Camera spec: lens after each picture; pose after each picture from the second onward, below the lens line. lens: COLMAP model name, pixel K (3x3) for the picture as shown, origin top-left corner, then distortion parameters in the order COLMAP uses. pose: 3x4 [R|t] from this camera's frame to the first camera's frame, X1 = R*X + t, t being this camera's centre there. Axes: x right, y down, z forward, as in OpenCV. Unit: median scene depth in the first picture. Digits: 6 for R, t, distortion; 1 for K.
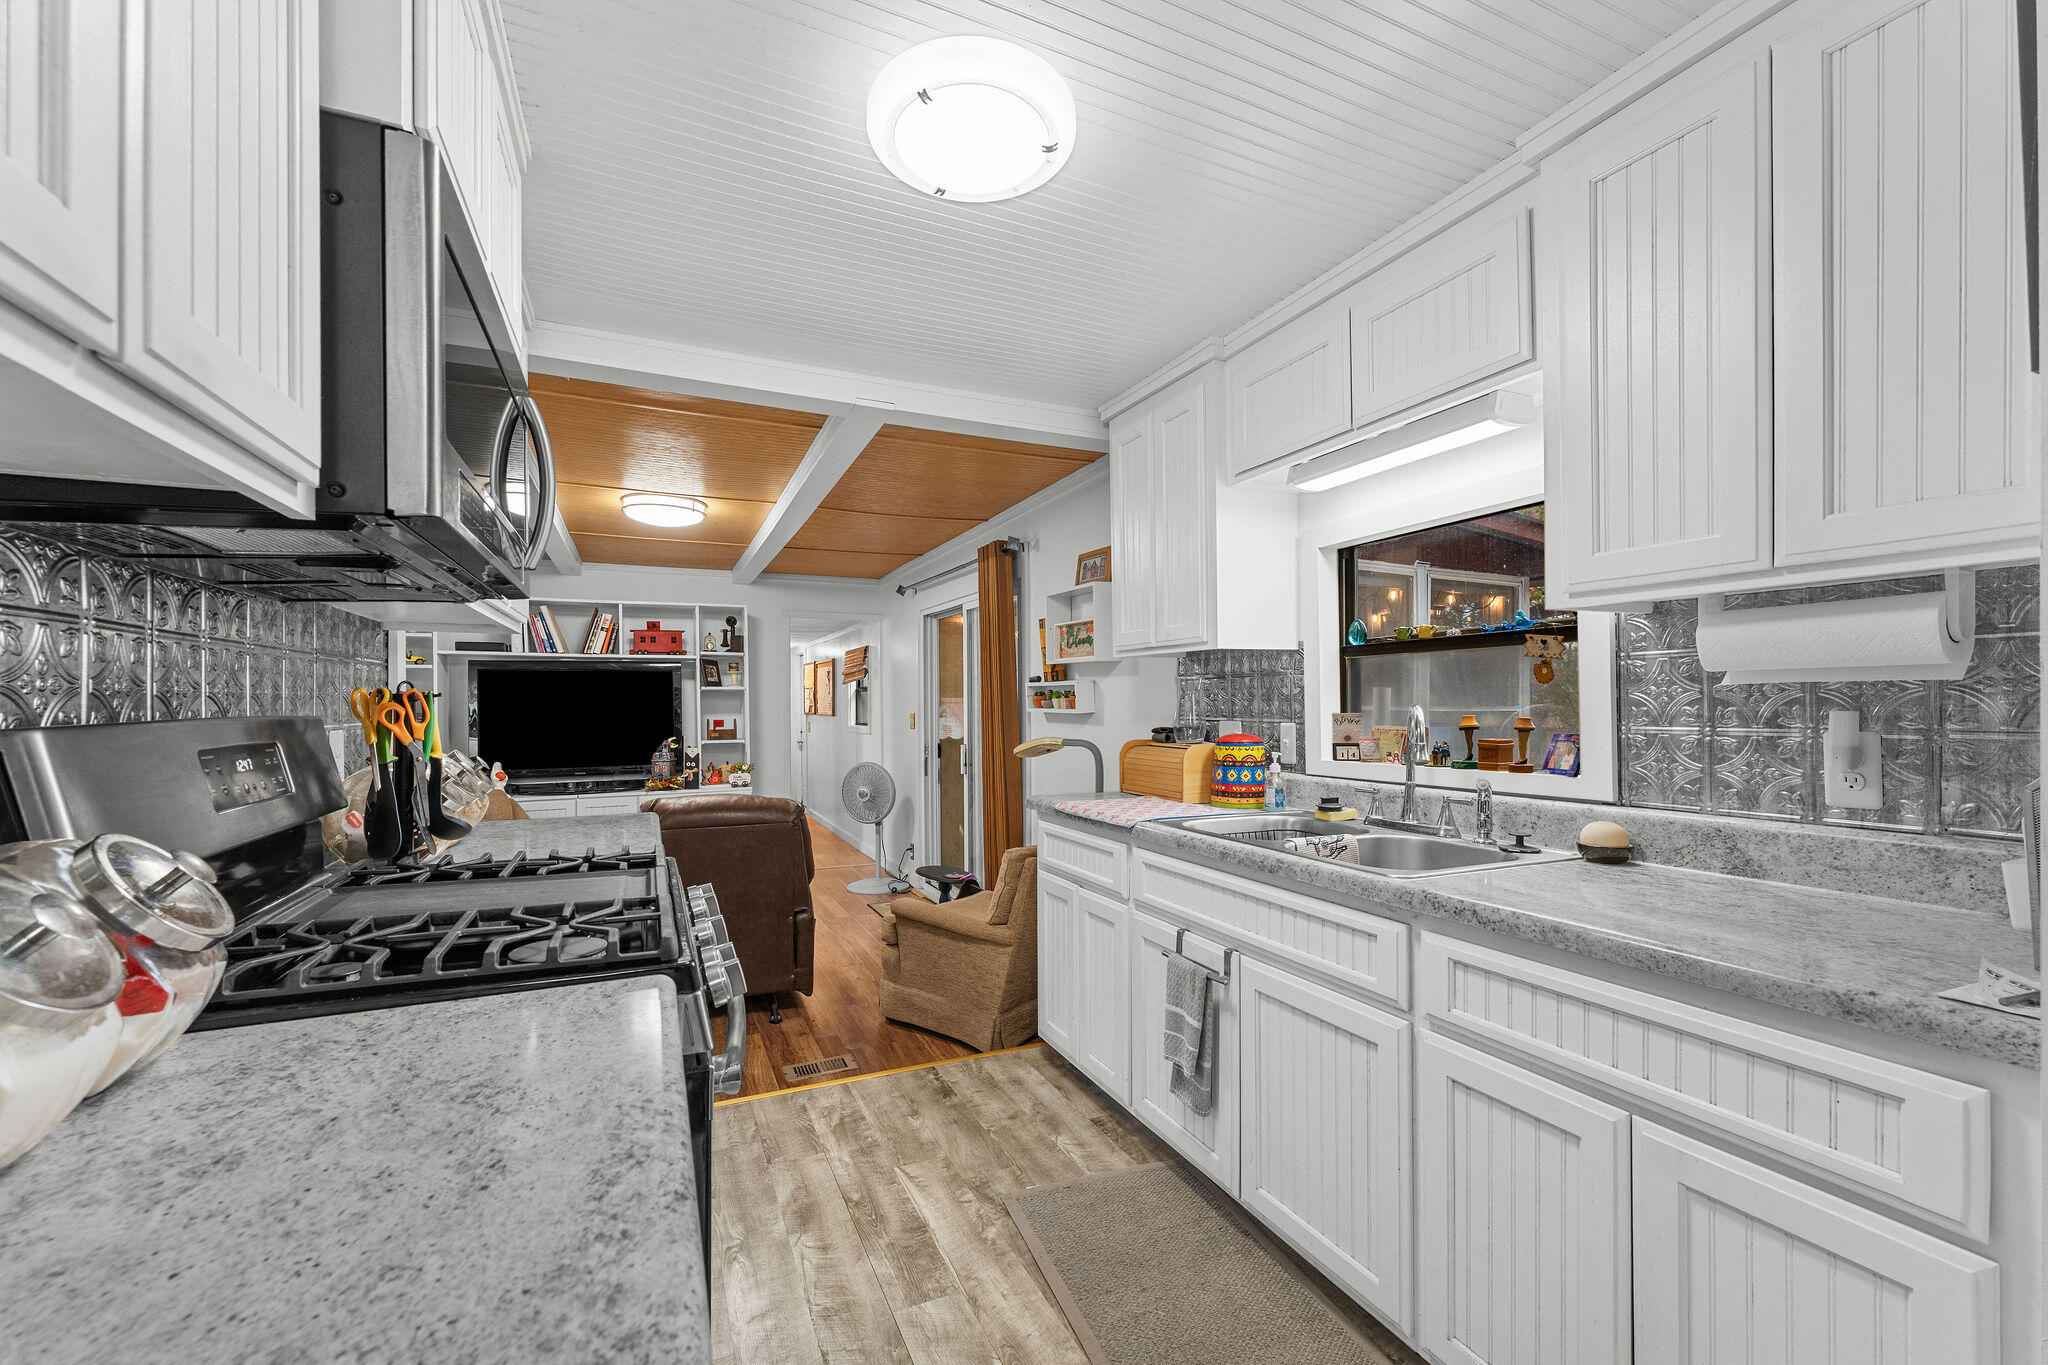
lens RADIAL K [[830.1, 0, 1018.3], [0, 830.1, 703.6], [0, 0, 1]] dist [-0.000366, -0.000324]
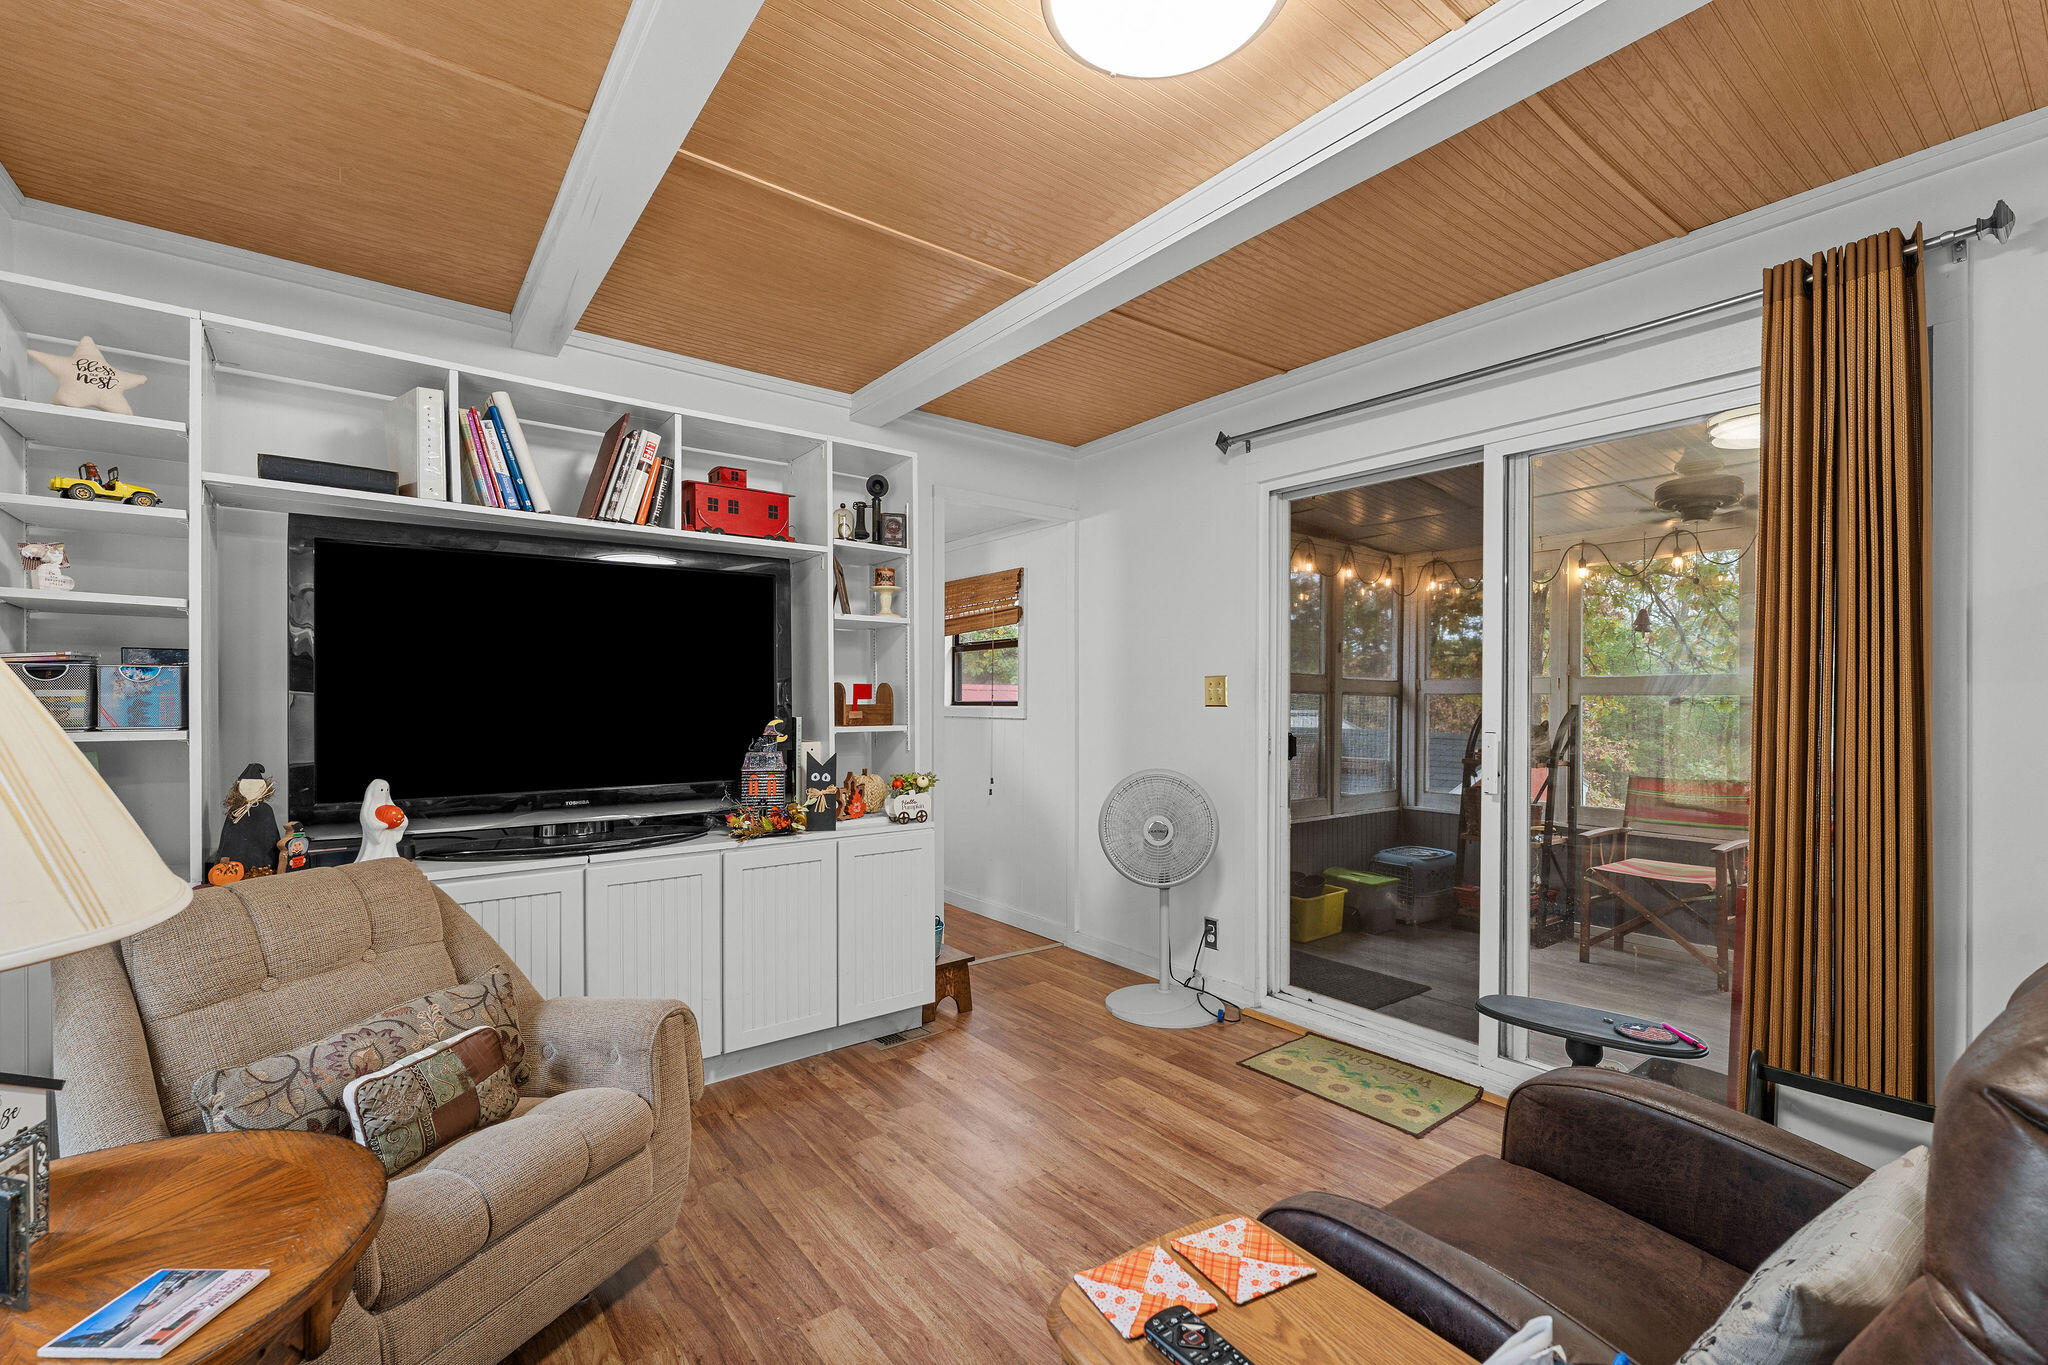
lens RADIAL K [[870.6, 0, 1023.5], [0, 870.6, 699.4], [0, 0, 1]] dist [0.000089, 0.000127]
pose [[0.972743, 0.009100, 0.231705, -0.397582], [-0.009173, 0.999958, -0.000763, 0.028603], [-0.231703, -0.001383, 0.972786, 0.497657]]
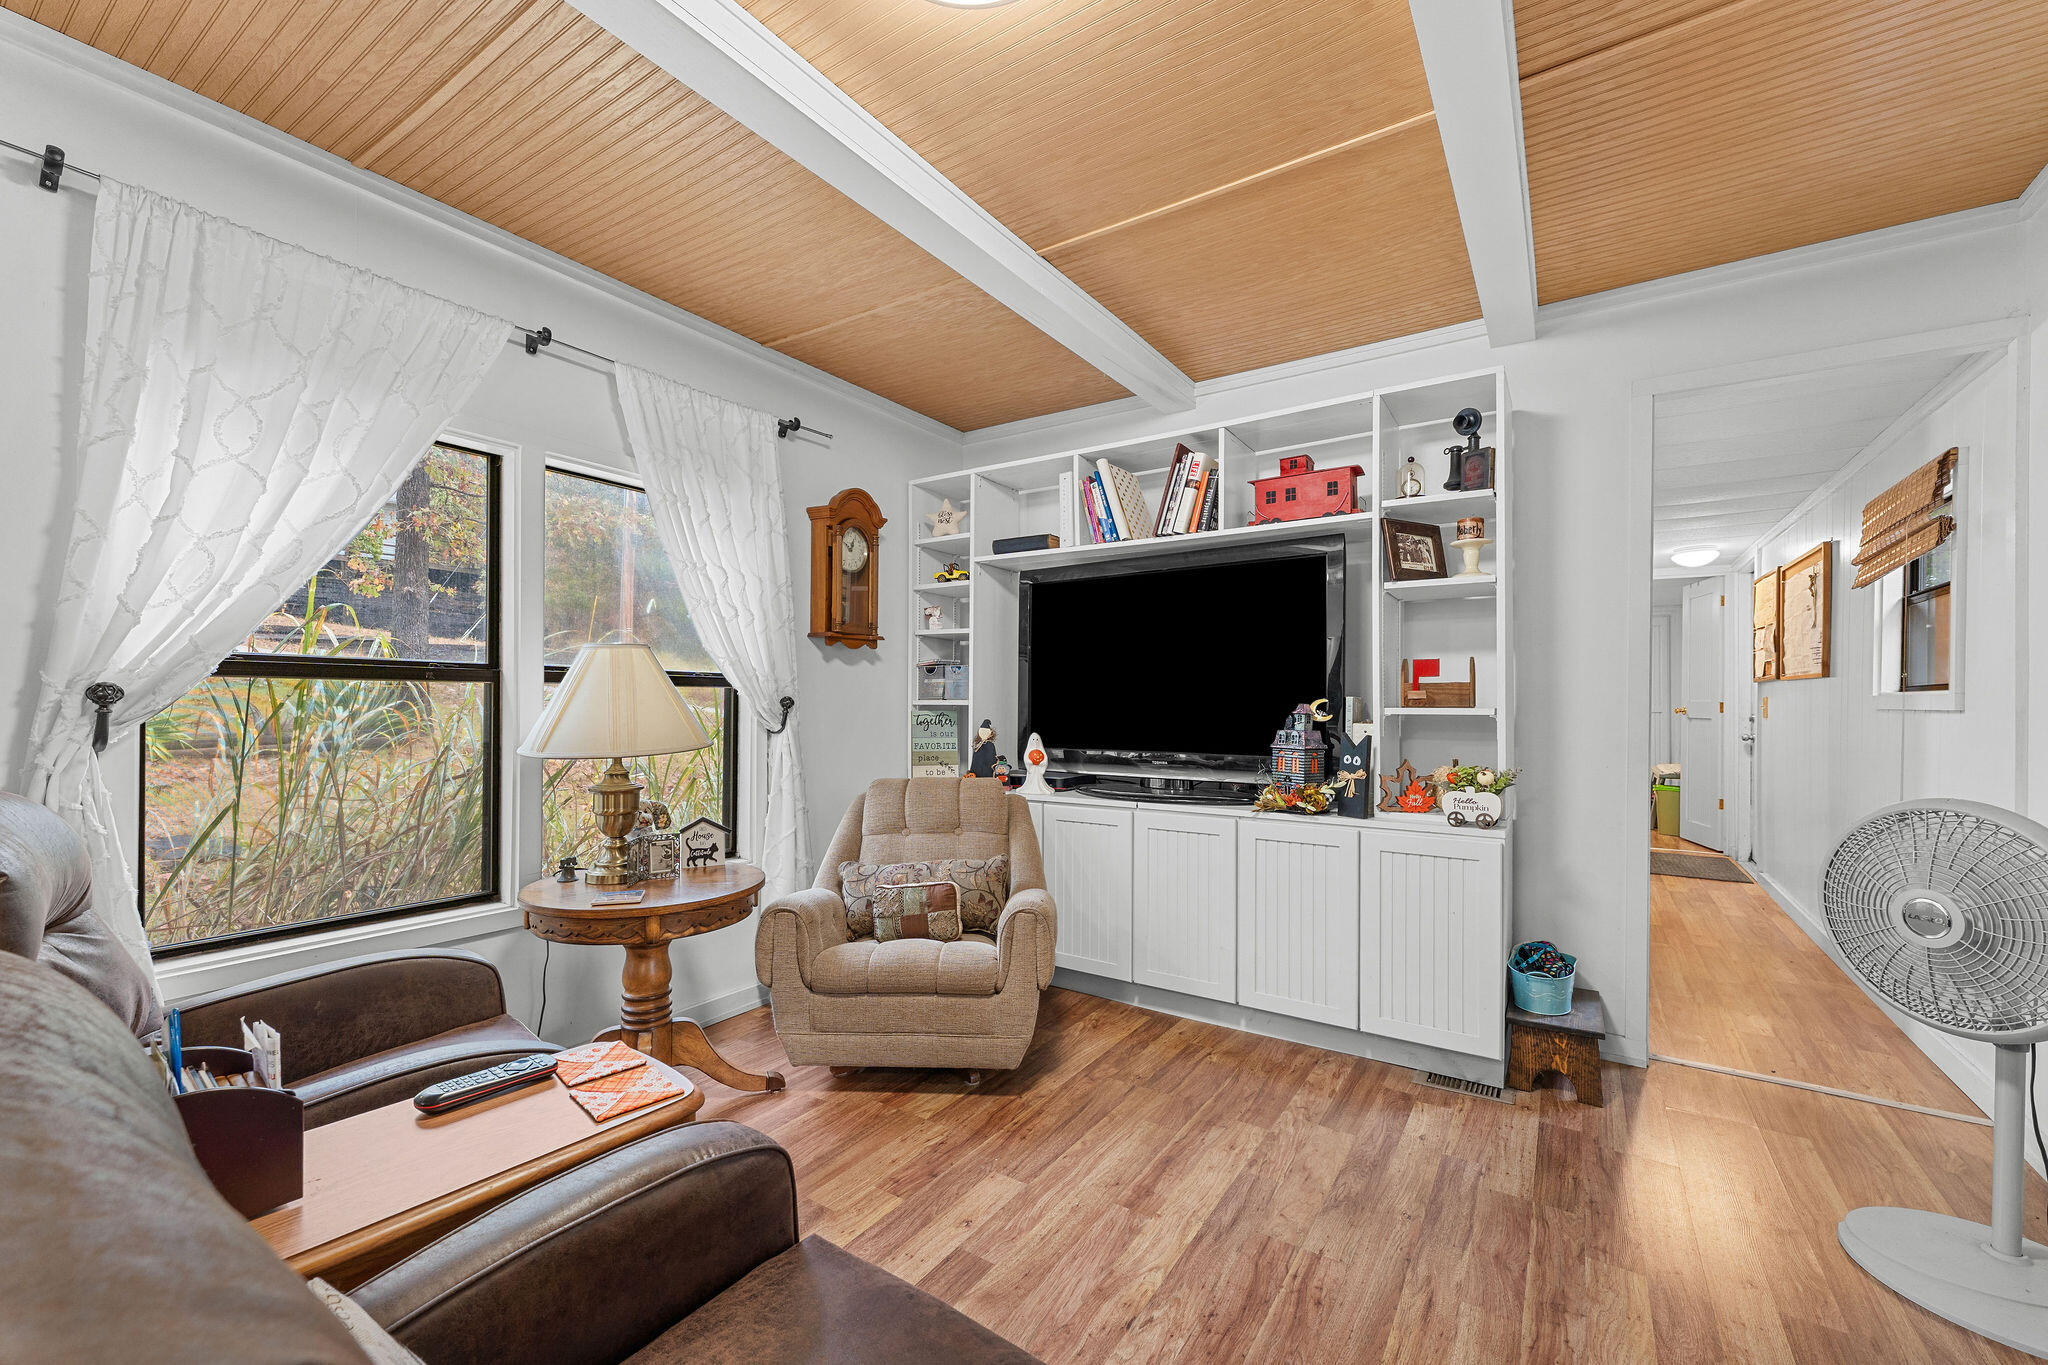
lens RADIAL K [[830.1, 0, 1013.2], [0, 830.1, 701.4], [0, 0, 1]] dist [-0.000366, -0.000324]
pose [[0.525537, 0.009960, -0.850712, -0.117035], [-0.005850, 0.999950, 0.008094, 0.039509], [0.850750, 0.000723, 0.525569, 0.617433]]
